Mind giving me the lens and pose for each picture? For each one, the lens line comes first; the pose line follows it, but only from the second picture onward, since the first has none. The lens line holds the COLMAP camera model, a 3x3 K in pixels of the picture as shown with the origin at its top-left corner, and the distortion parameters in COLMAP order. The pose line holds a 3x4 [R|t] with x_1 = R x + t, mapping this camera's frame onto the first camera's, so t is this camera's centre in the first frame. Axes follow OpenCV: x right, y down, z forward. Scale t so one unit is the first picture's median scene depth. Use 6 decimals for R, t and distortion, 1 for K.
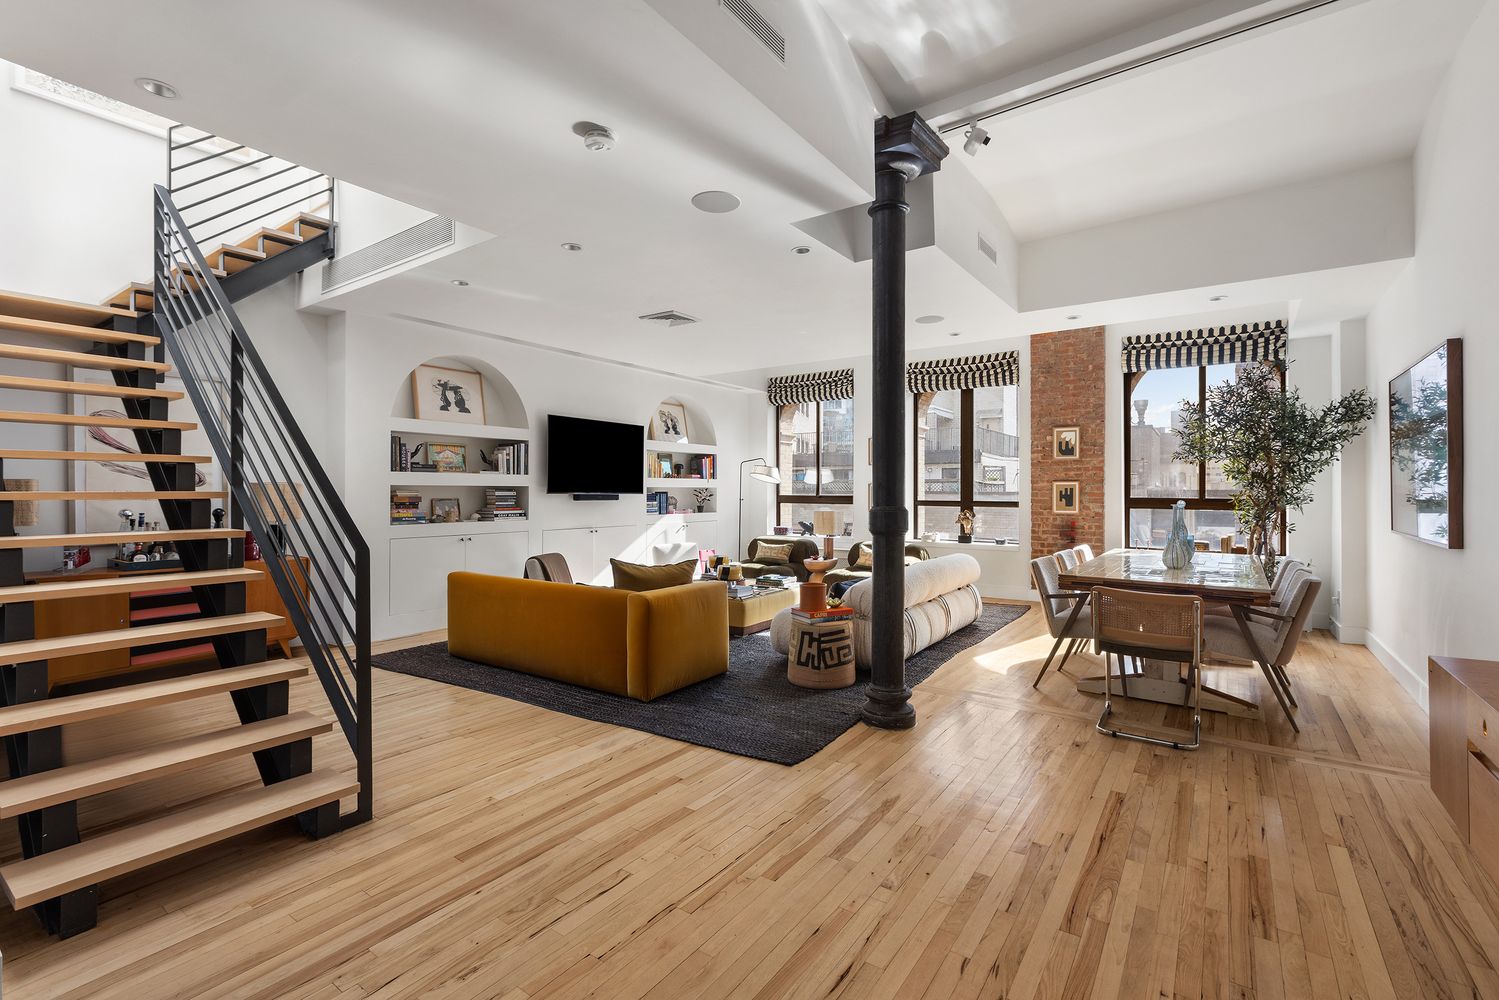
lens RADIAL K [[674.8, 0, 740.7], [0, 674.8, 486.1], [0, 0, 1]] dist [-0.003483, 0.000621]
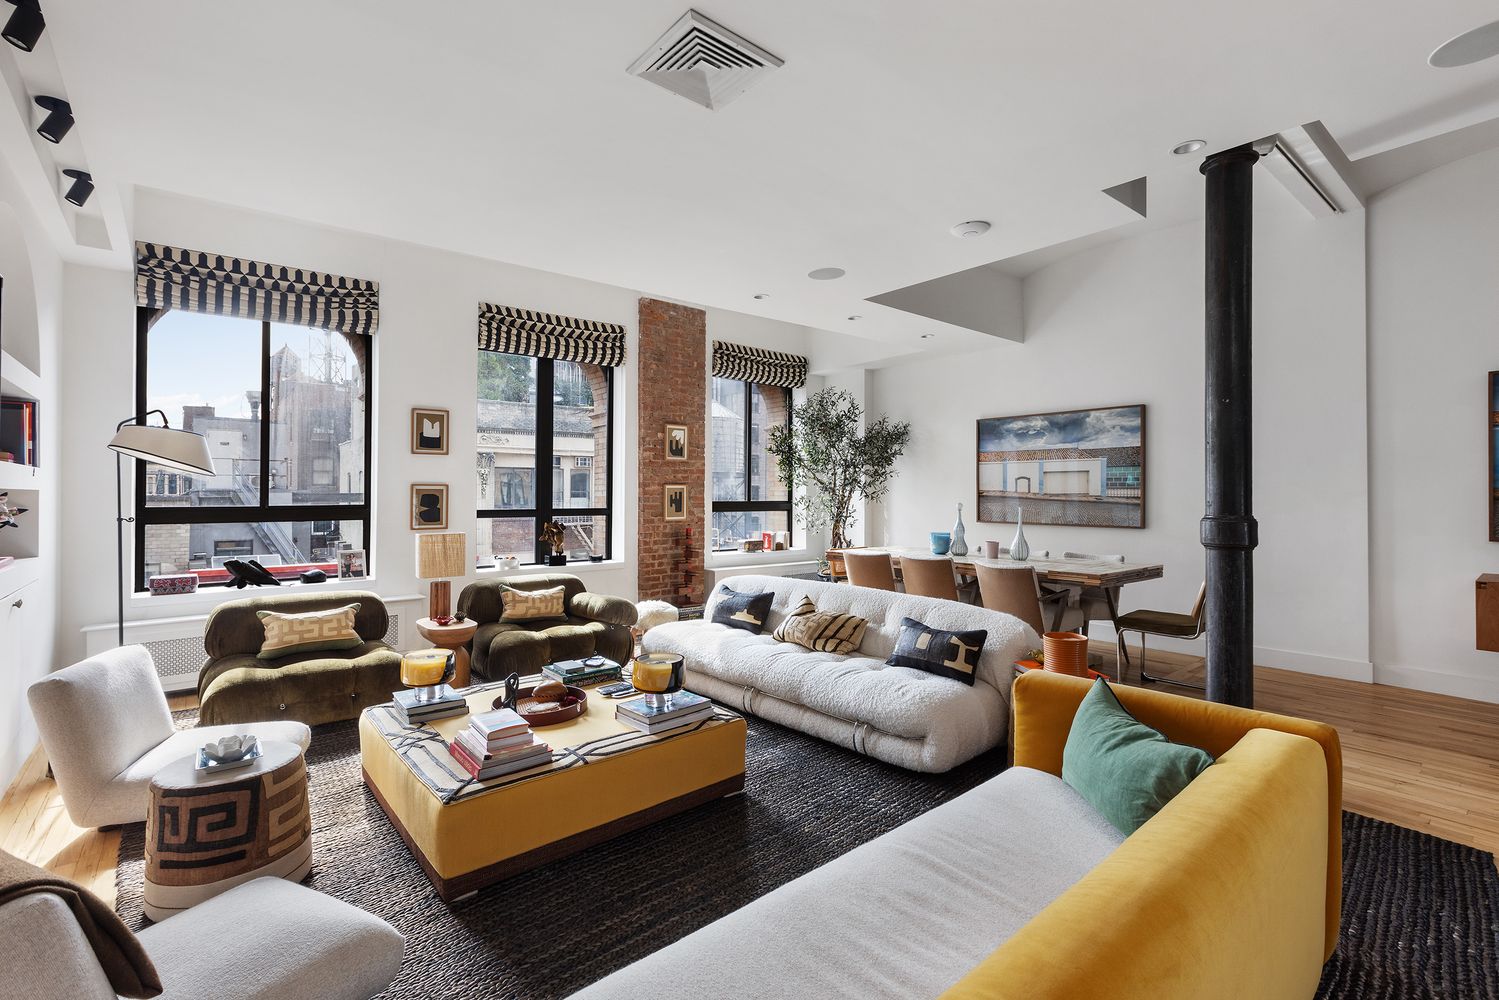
lens RADIAL K [[674.8, 0, 743.9], [0, 674.8, 483.0], [0, 0, 1]] dist [-0.003483, 0.000621]
pose [[0.258632, 0.012961, 0.965889, -0.386130], [-0.004473, 0.999915, -0.012220, 0.001731], [-0.965966, -0.001160, 0.258668, 0.705856]]
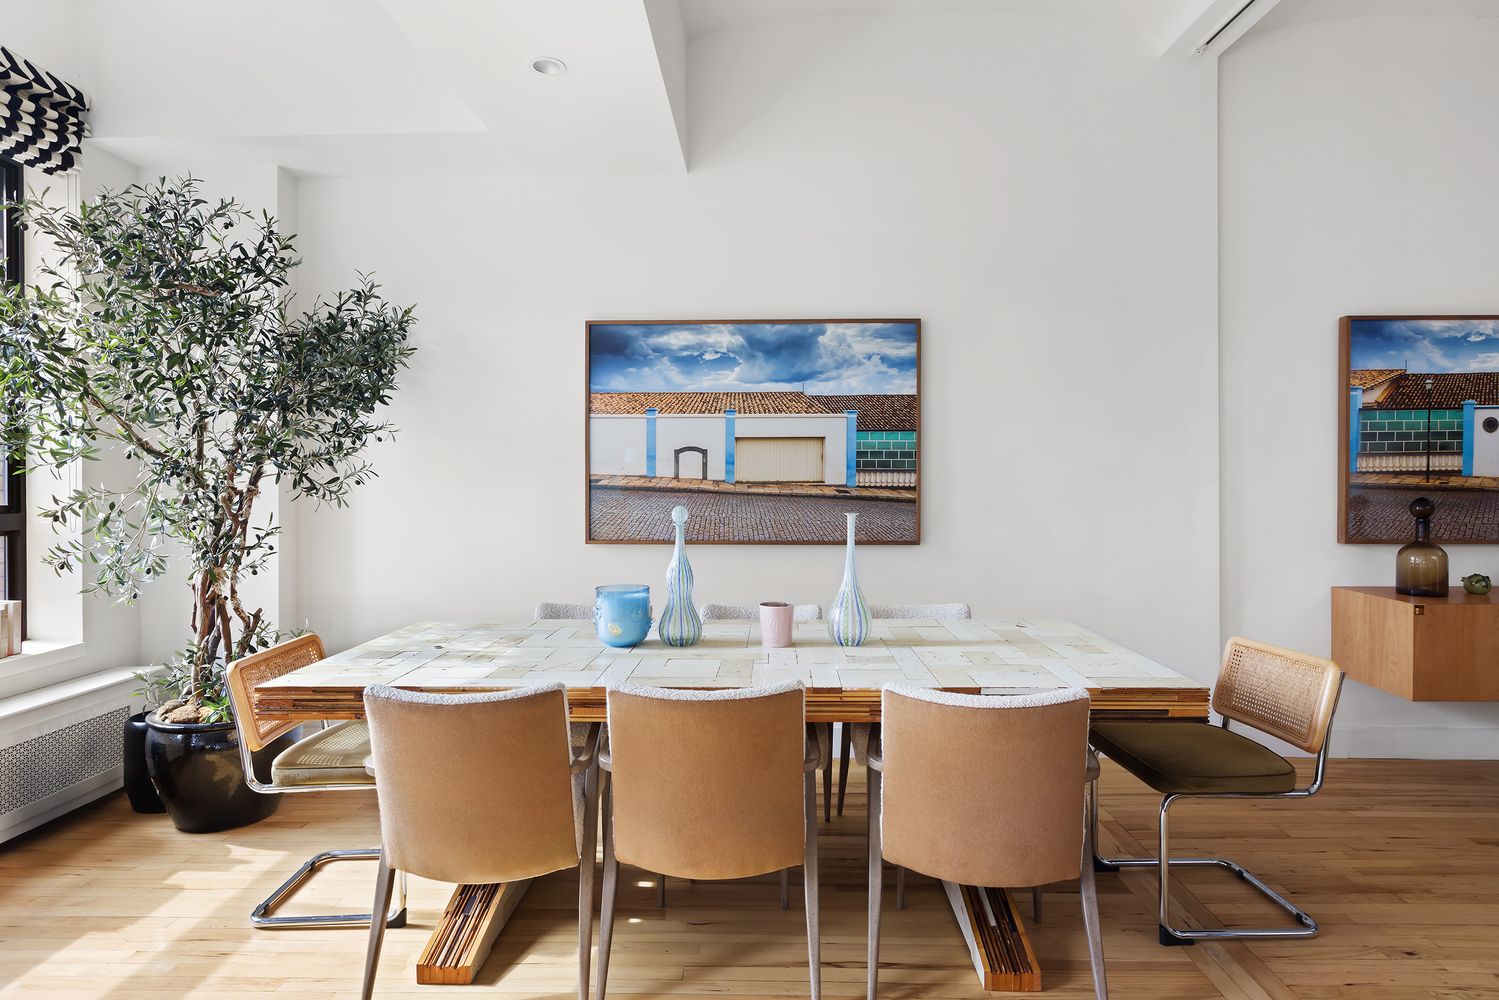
lens RADIAL K [[821.8, 0, 745.1], [0, 821.8, 489.3], [0, 0, 1]] dist [-0.001126, -0.000494]
pose [[-0.572314, -0.003910, 0.820025, 0.110251], [-0.000948, 0.999991, 0.004107, 0.005685], [-0.820034, 0.001573, -0.572313, 0.850945]]
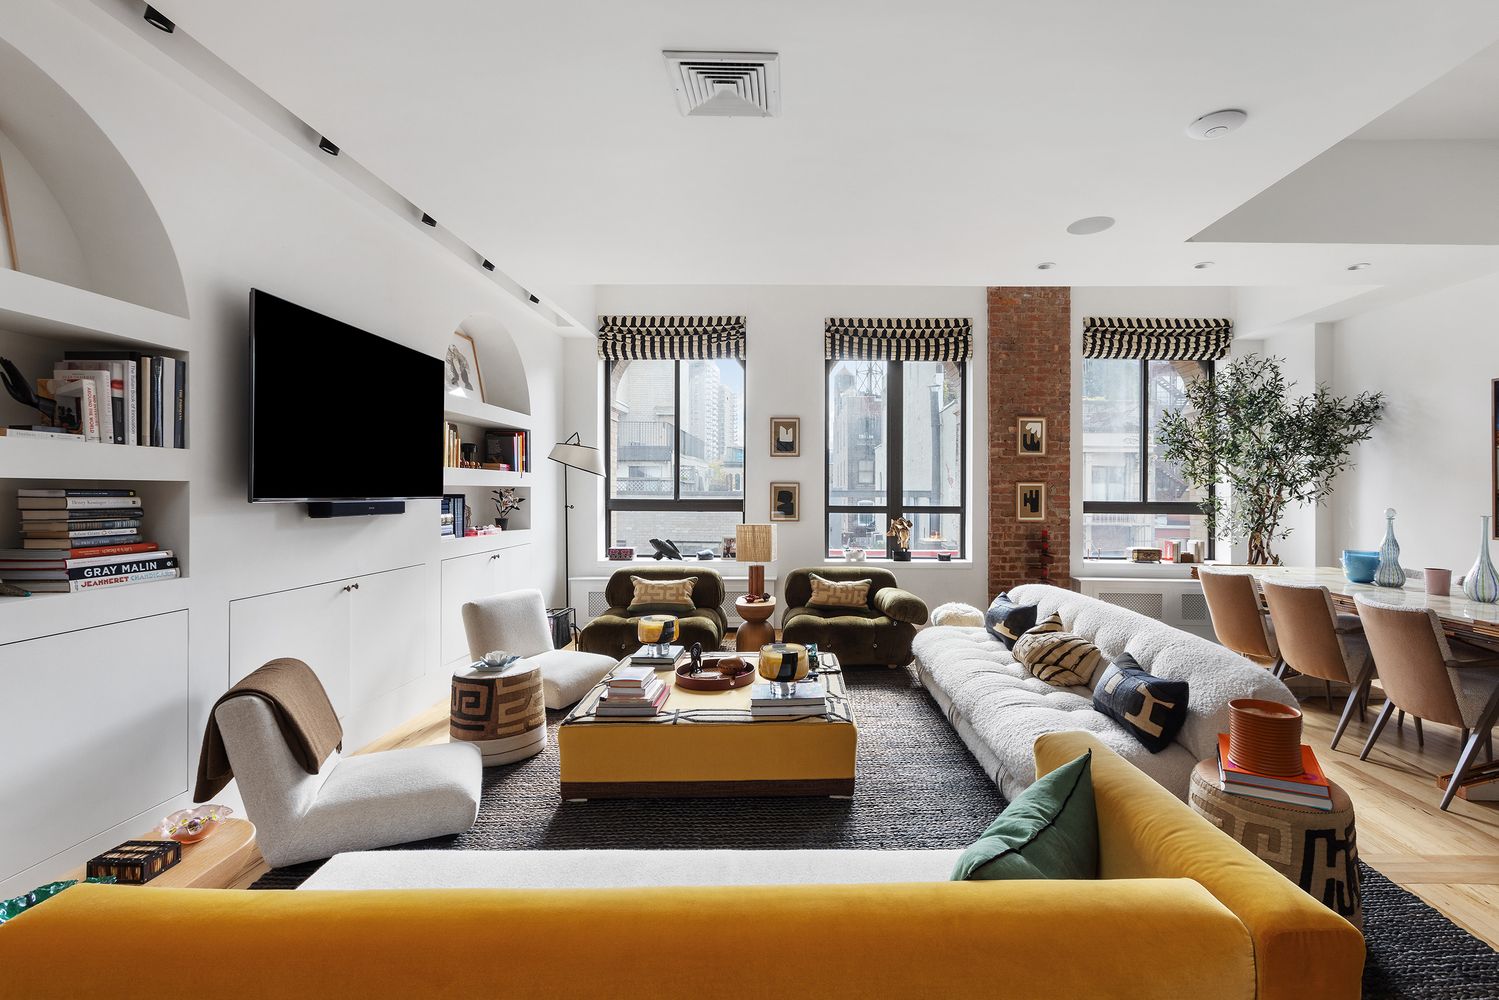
lens RADIAL K [[674.8, 0, 777.3], [0, 674.8, 483.7], [0, 0, 1]] dist [-0.003483, 0.000621]
pose [[0.810828, 0.008341, 0.585226, -0.268161], [-0.007432, 0.999965, -0.003955, 0.000634], [-0.585238, -0.001143, 0.810861, 0.530832]]
